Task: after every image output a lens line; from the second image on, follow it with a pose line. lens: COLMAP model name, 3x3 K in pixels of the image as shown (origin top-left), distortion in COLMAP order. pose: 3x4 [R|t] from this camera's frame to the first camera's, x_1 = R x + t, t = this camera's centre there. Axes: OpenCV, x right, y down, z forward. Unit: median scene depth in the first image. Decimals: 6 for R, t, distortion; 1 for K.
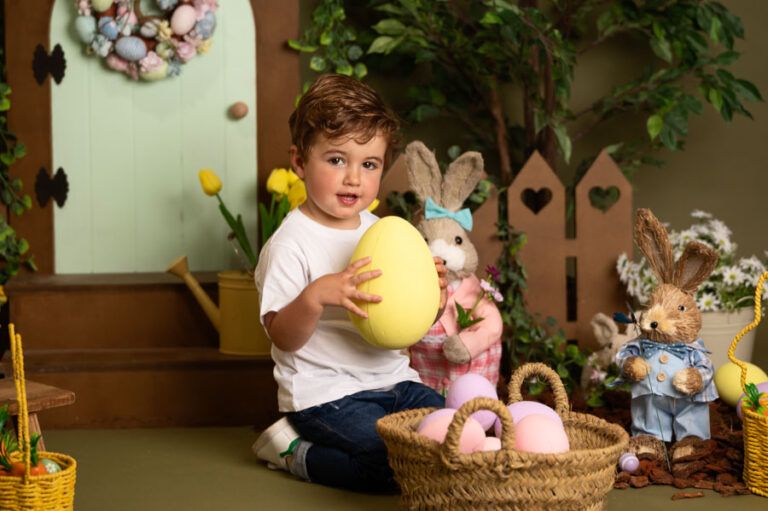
lens RADIAL K [[2653.4, 0, 384.0], [0, 2653.4, 255.5], [0, 0, 1]] dist [0.029411, -1.638009]
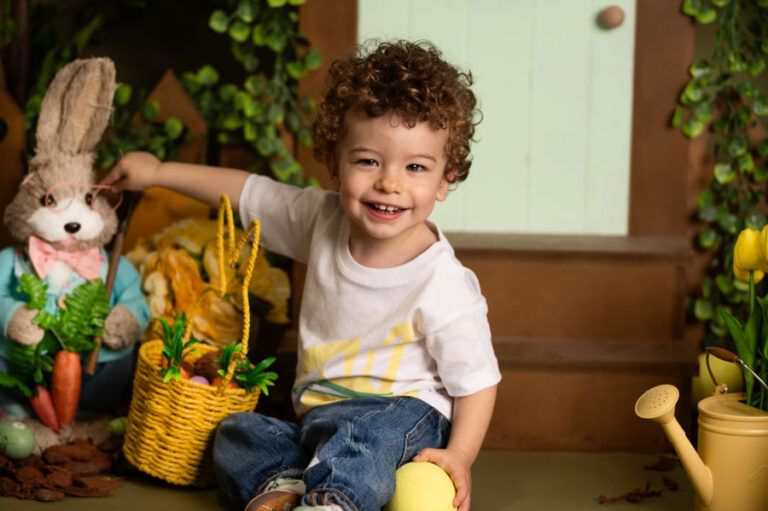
lens RADIAL K [[2541.1, 0, 385.5], [0, 2541.1, 177.5], [0, 0, 1]] dist [-1.025033, 0.421565]
pose [[0.993116, 0.036933, -0.111157, -0.038052], [-0.036996, 0.999314, 0.001495, -0.008522], [0.111136, 0.002627, 0.993802, 0.301631]]
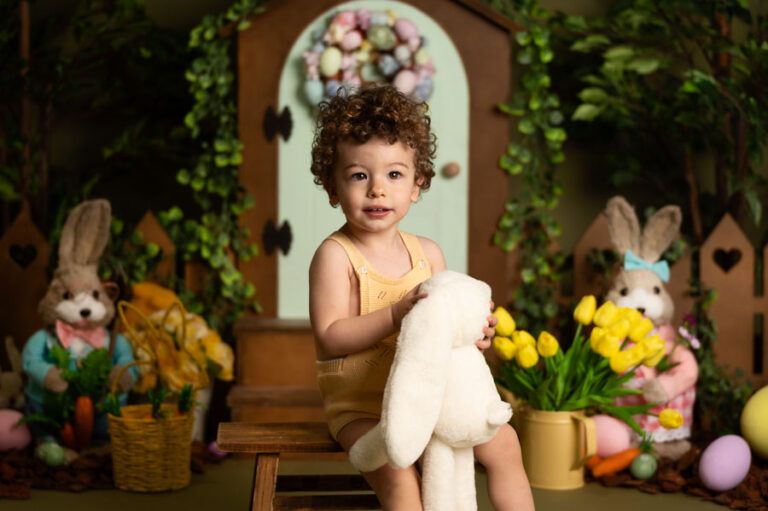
lens RADIAL K [[2167.0, 0, 384.0], [0, 2167.0, 255.5], [0, 0, 1]] dist [-0.001879, -0.744001]
pose [[0.996682, 0.022590, -0.078196, -0.012261], [-0.025412, 0.999055, -0.035275, 0.011963], [0.077325, 0.037145, 0.996314, 0.120534]]
